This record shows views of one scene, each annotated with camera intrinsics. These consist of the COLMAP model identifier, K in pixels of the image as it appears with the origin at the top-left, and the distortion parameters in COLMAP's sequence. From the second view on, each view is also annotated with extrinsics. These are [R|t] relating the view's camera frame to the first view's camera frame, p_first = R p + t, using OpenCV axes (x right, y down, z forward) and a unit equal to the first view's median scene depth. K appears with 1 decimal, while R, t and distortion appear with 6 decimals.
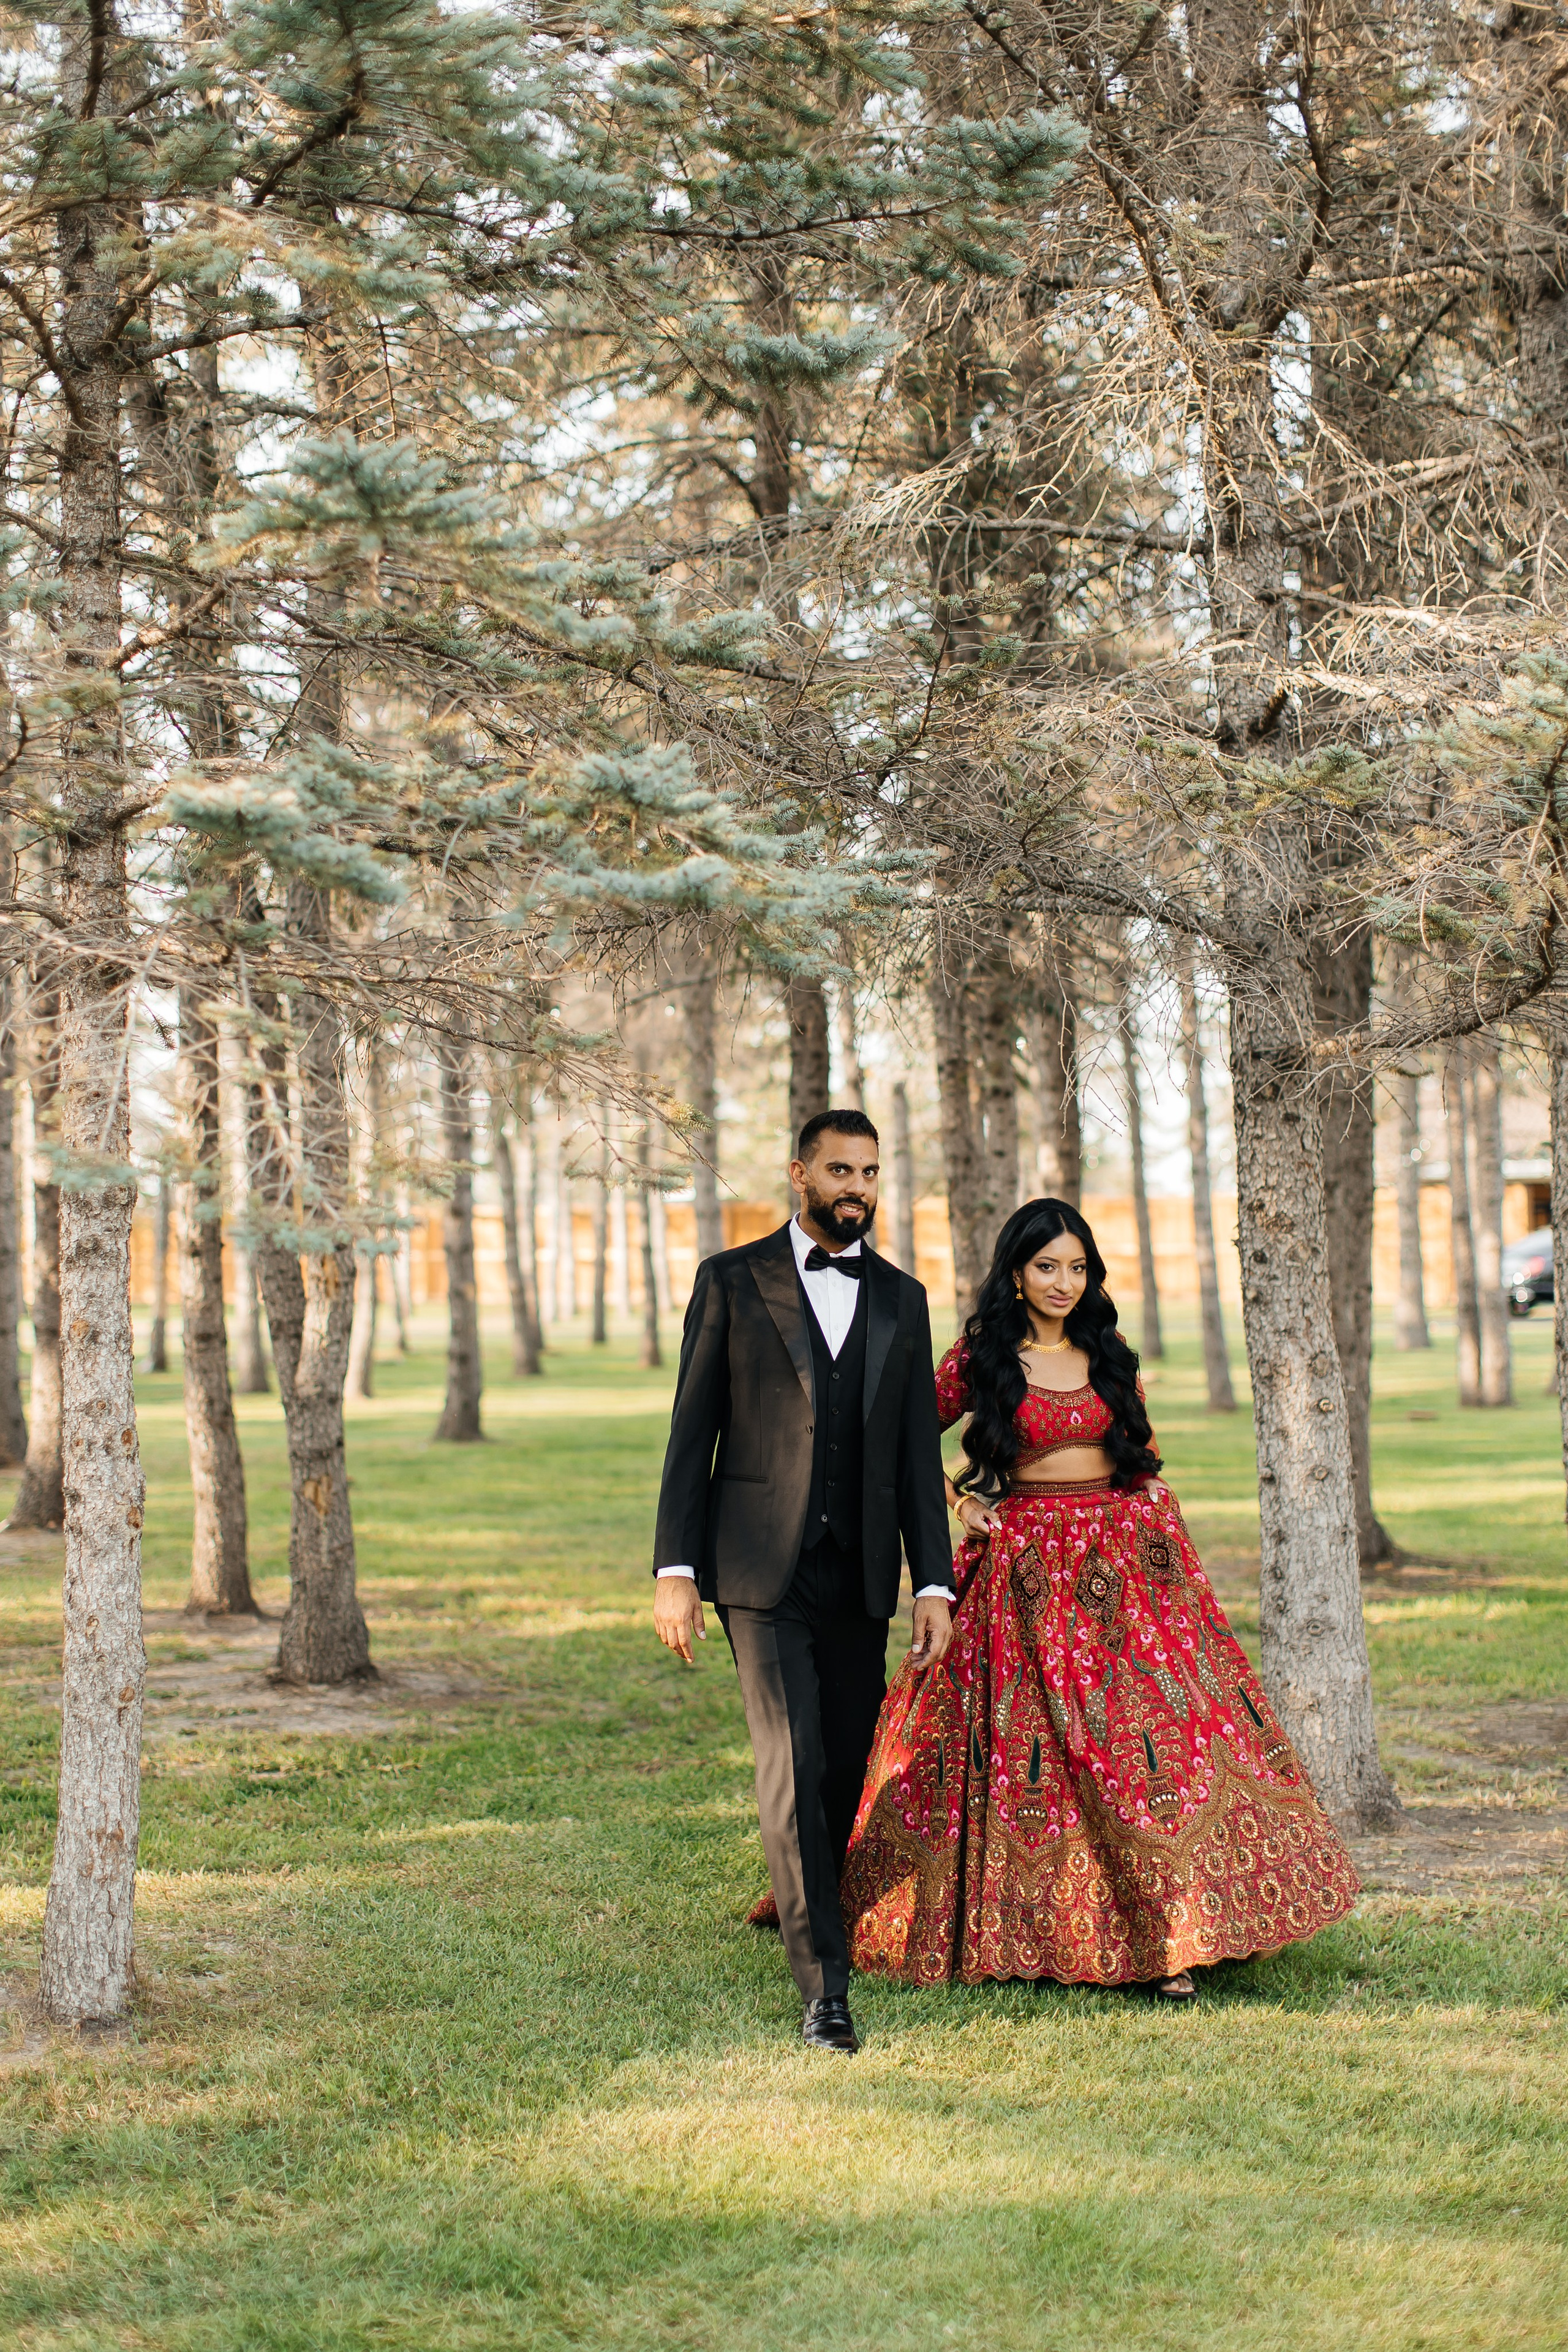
lens RADIAL K [[3547.0, 0, 784.2], [0, 3547.0, 1196.7], [0, 0, 1]] dist [0.045233, 0.000000]
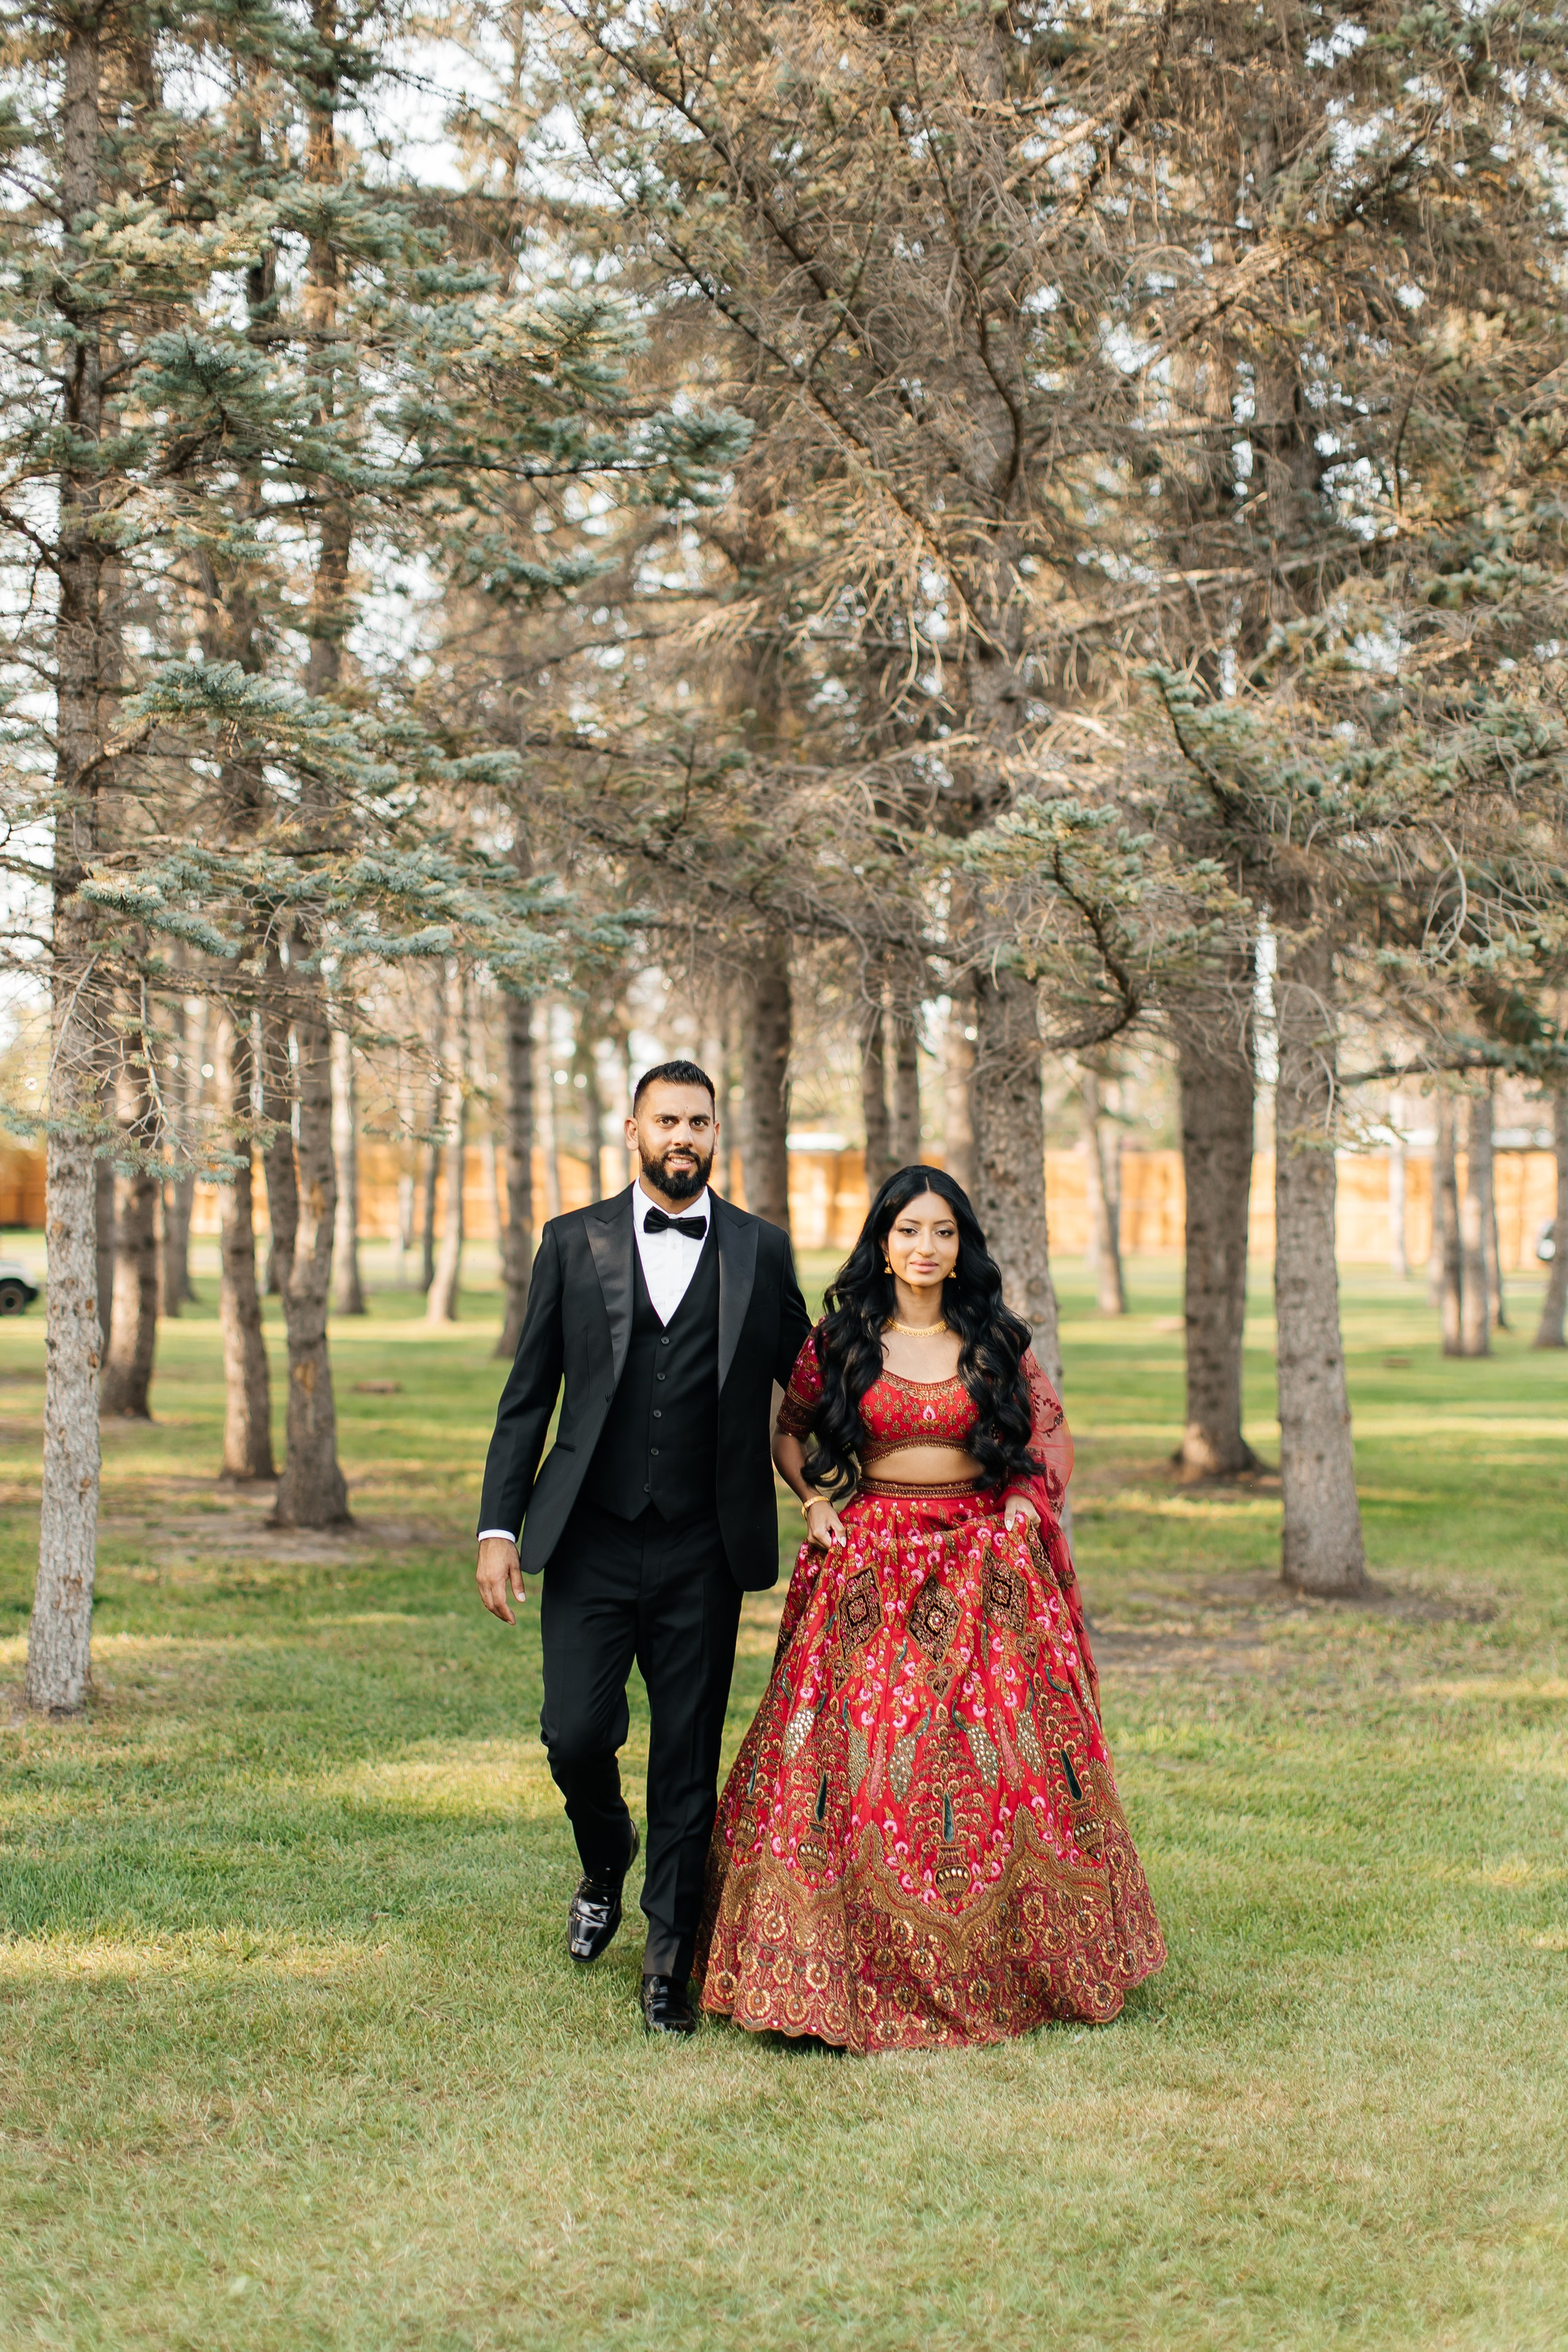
lens RADIAL K [[3547.0, 0, 792.8], [0, 3547.0, 1245.2], [0, 0, 1]] dist [0.045233, 0.000000]
pose [[0.998791, 0.027067, -0.041036, 0.147649], [-0.025892, 0.999247, 0.028894, -0.004894], [0.041788, -0.027796, 0.998740, -0.396021]]
